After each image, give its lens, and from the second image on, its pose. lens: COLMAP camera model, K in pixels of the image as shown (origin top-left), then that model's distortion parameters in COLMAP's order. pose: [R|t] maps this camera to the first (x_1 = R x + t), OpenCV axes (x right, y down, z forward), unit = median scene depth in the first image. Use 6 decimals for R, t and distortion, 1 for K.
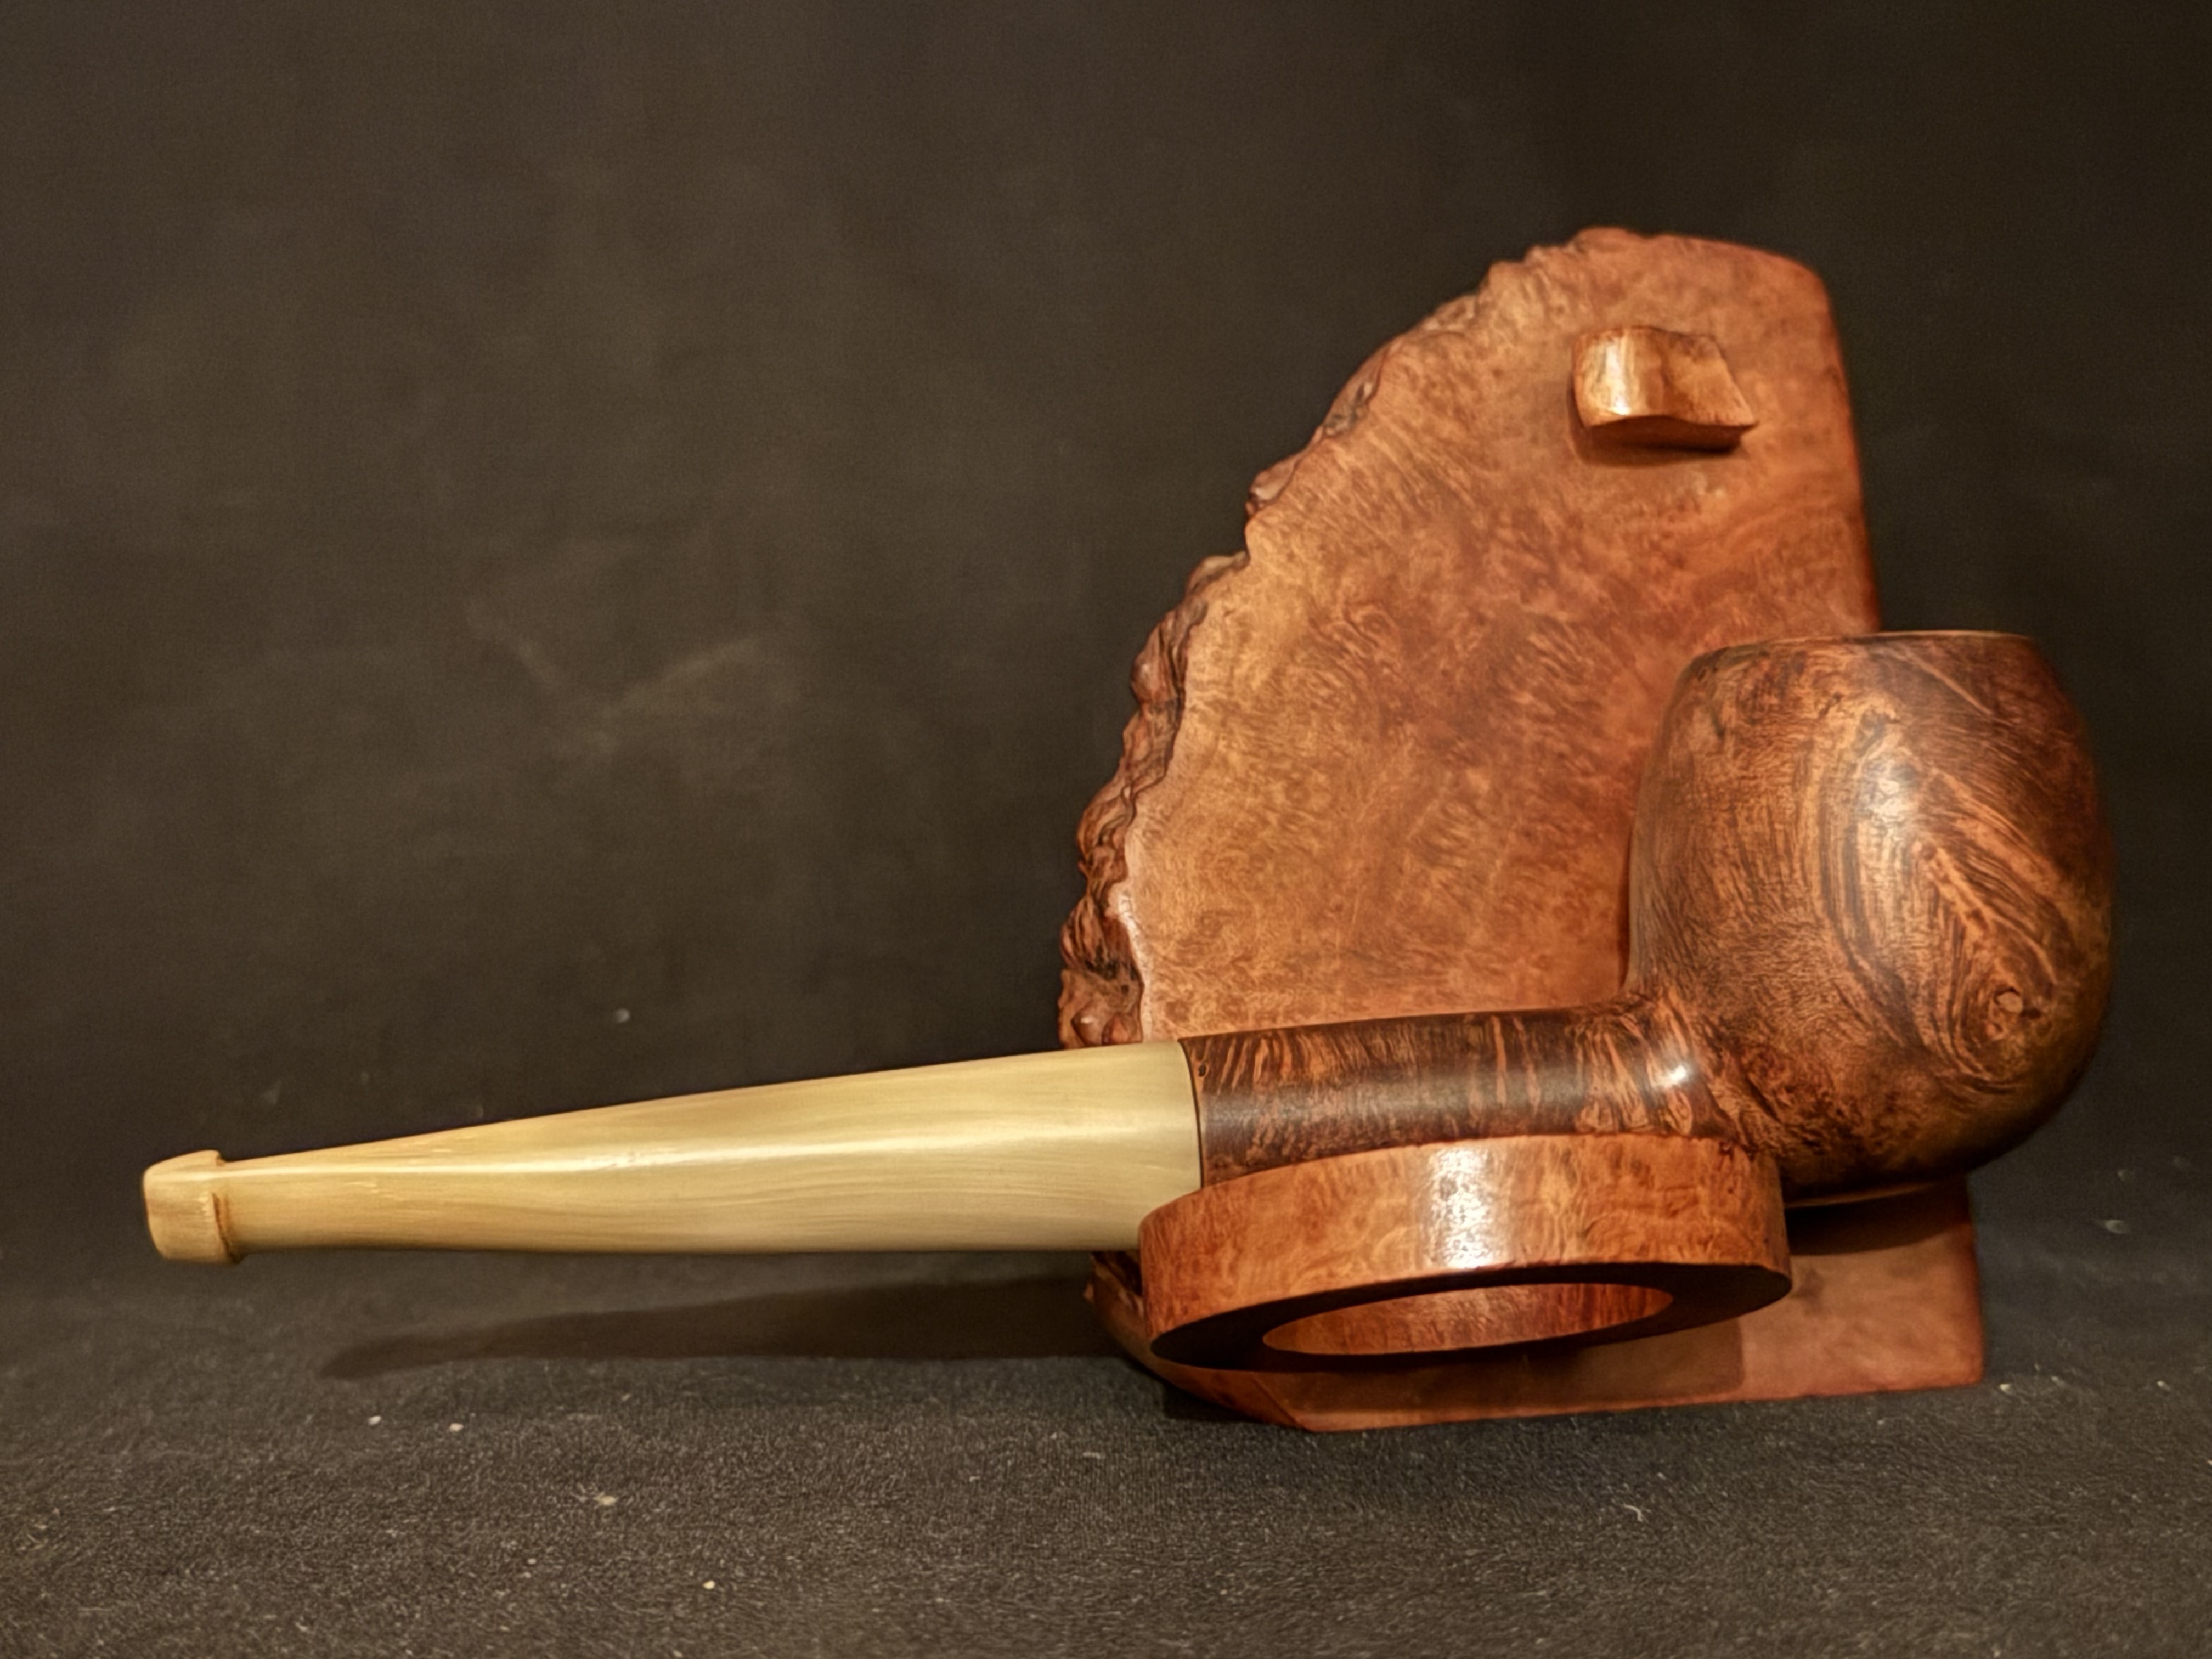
lens RADIAL K [[3431.5, 0, 1104.5], [0, 3431.5, 828.2], [0, 0, 1]] dist [0.113003, 0.000000]
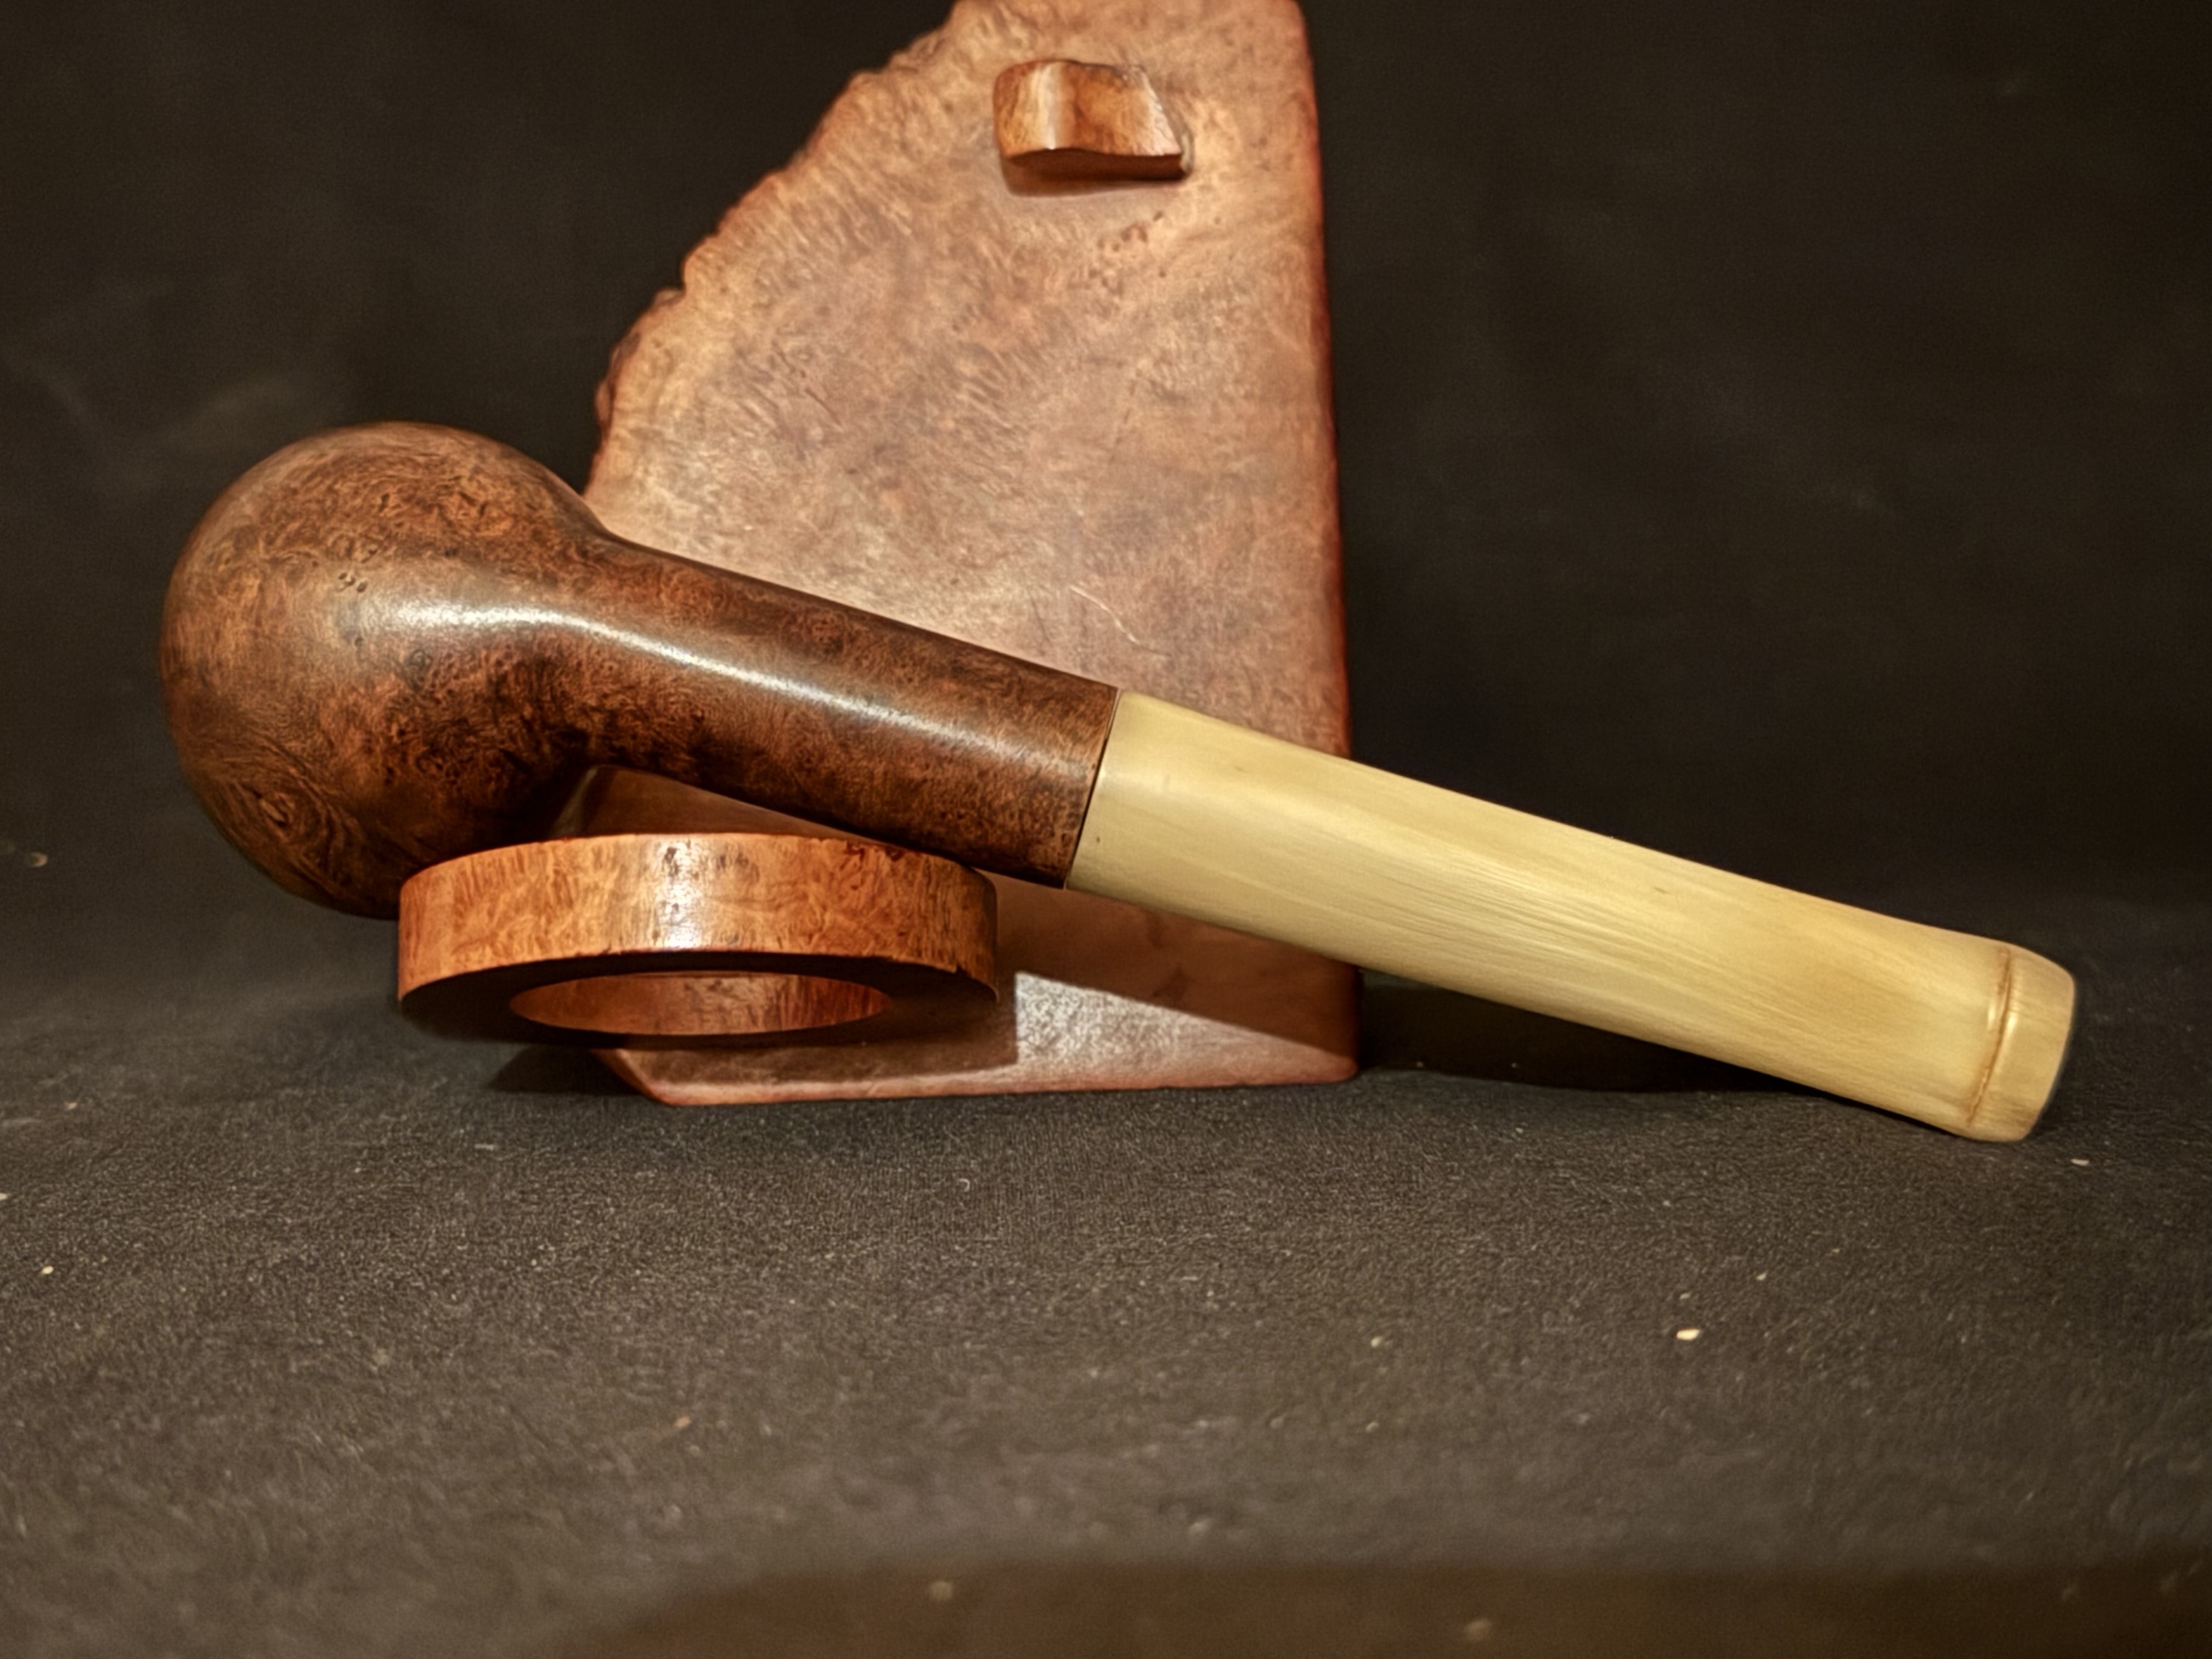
lens RADIAL K [[3431.5, 0, 1100.8], [0, 3431.5, 817.2], [0, 0, 1]] dist [0.113003, 0.000000]
pose [[0.975991, 0.016585, -0.217177, 0.401283], [0.000744, 0.996837, 0.079466, -0.001518], [0.217808, -0.077720, 0.972892, -0.019670]]
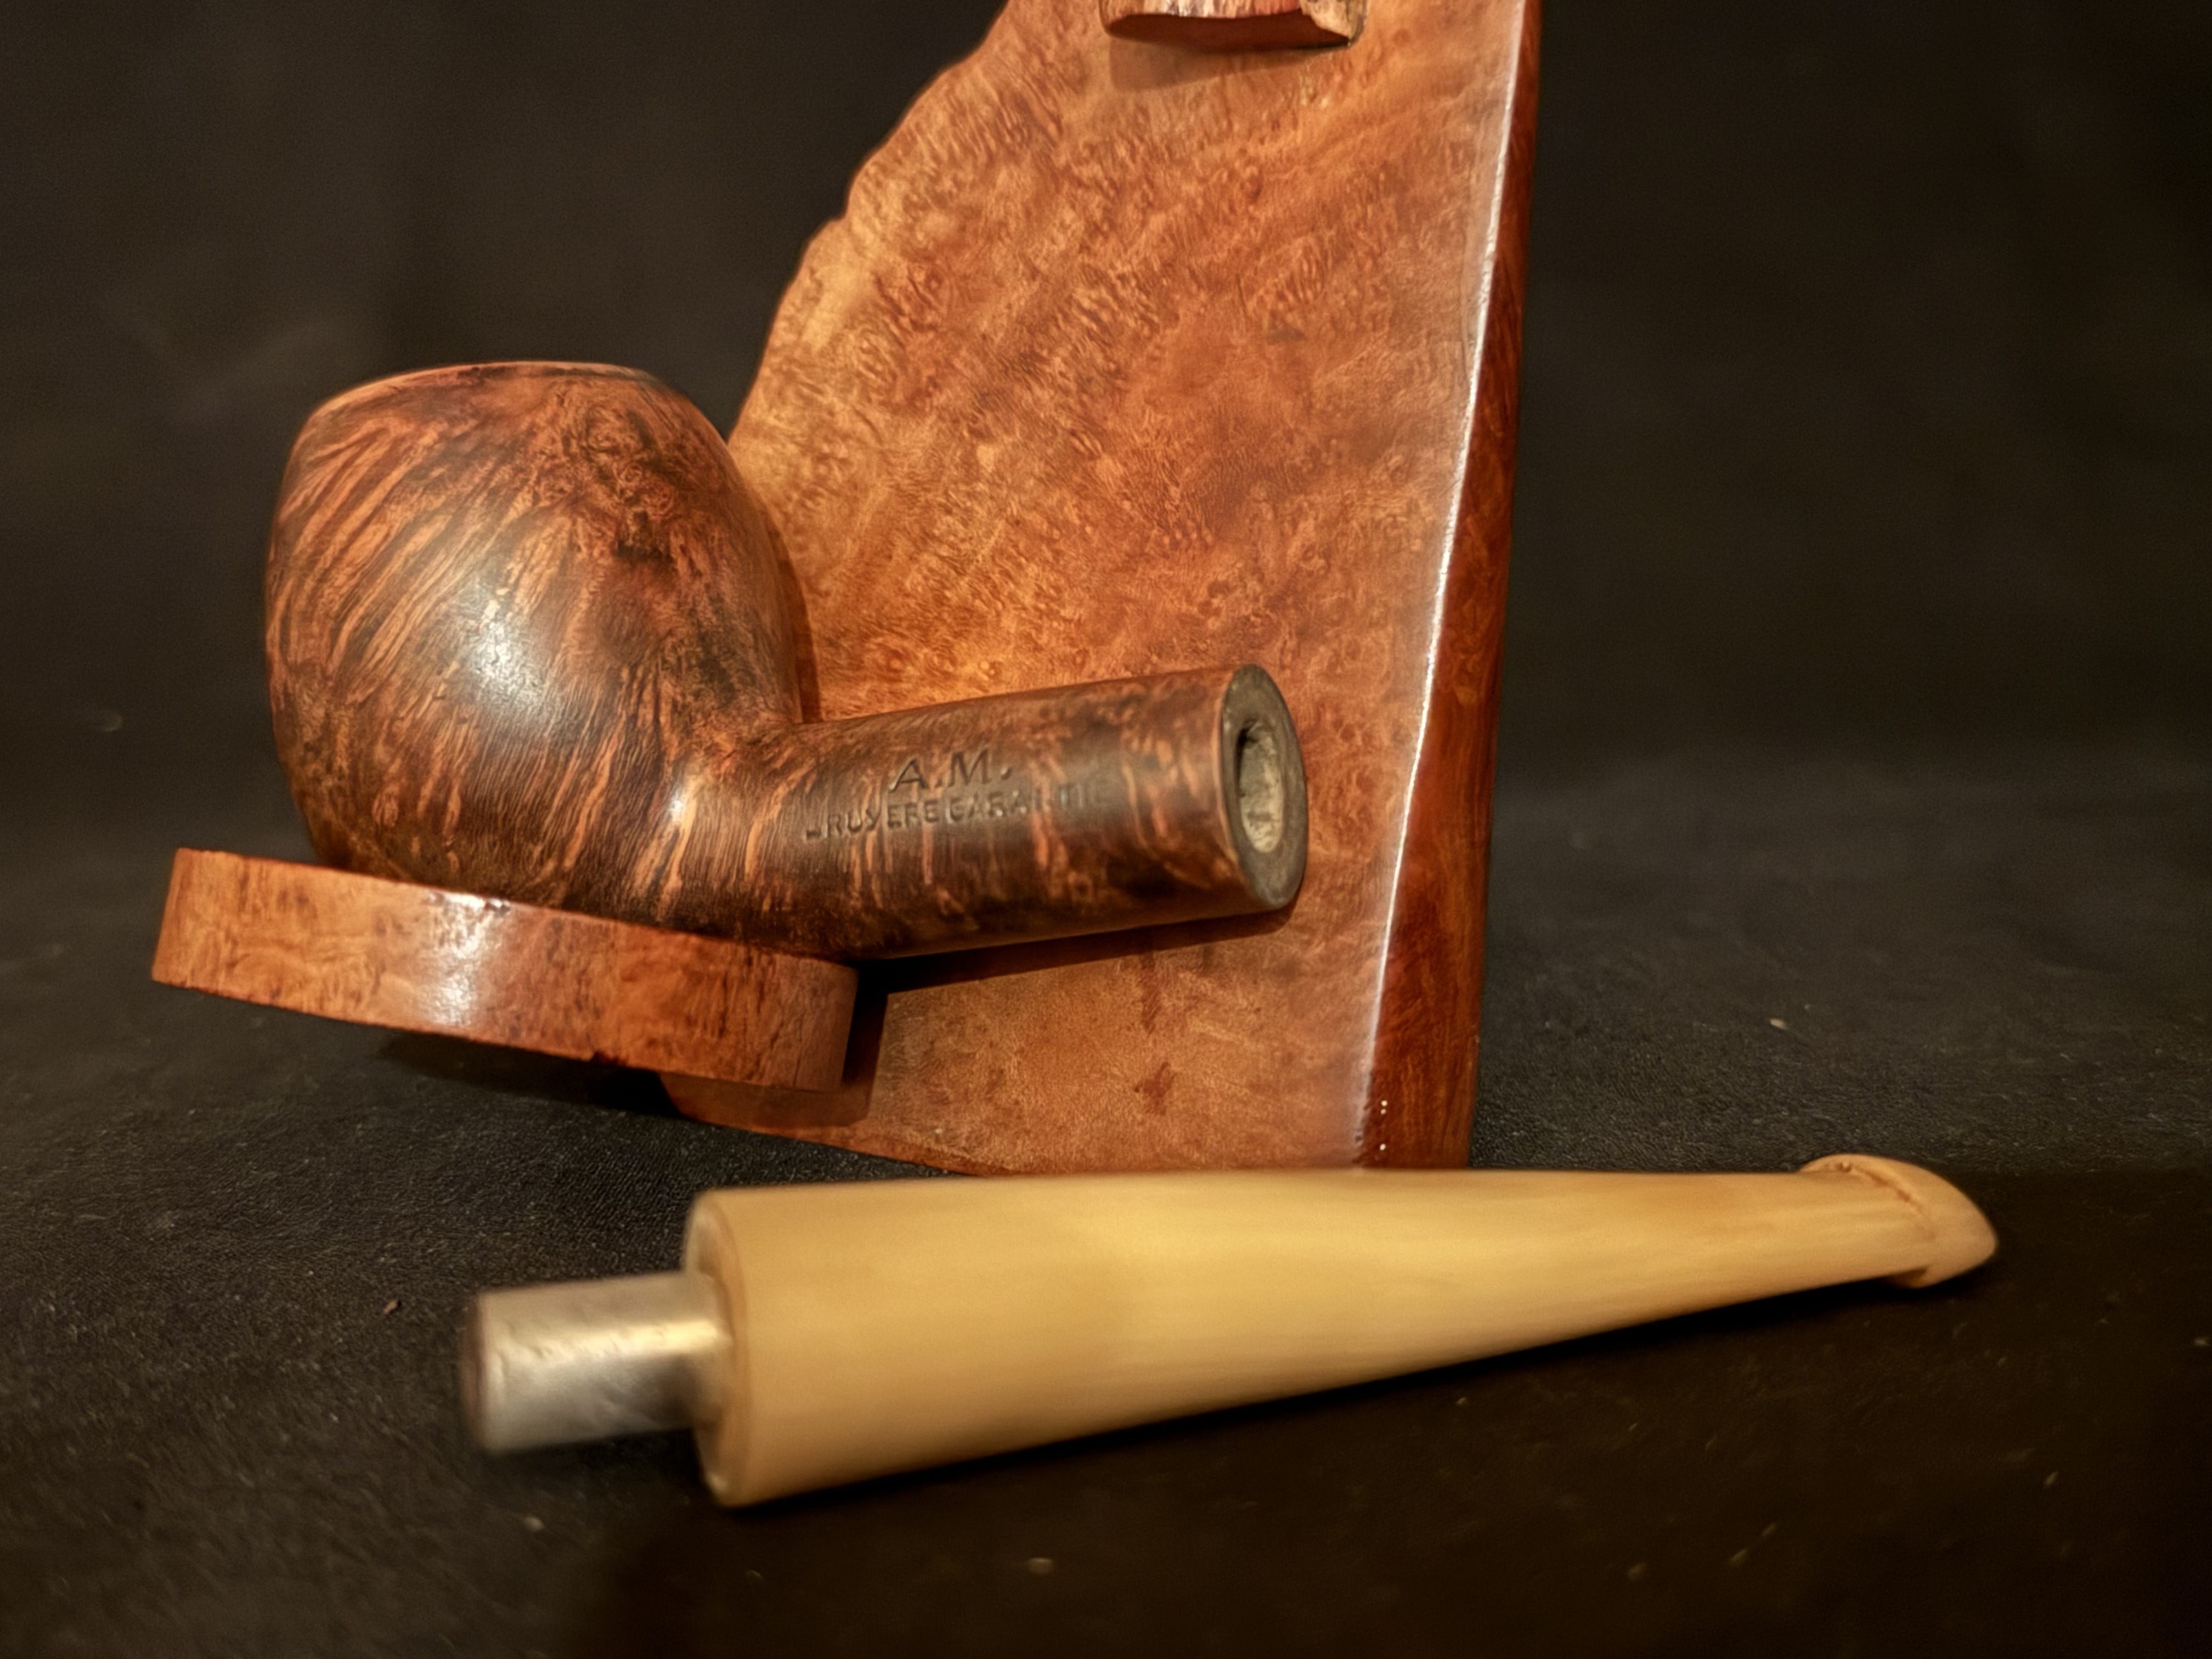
lens RADIAL K [[2632.4, 0, 1140.5], [0, 2632.4, 824.6], [0, 0, 1]] dist [0.153621, 0.000000]
pose [[0.650277, 0.132650, -0.748027, 0.662934], [-0.016169, 0.986831, 0.160942, -0.031508], [0.759525, -0.092562, 0.643859, 0.576098]]
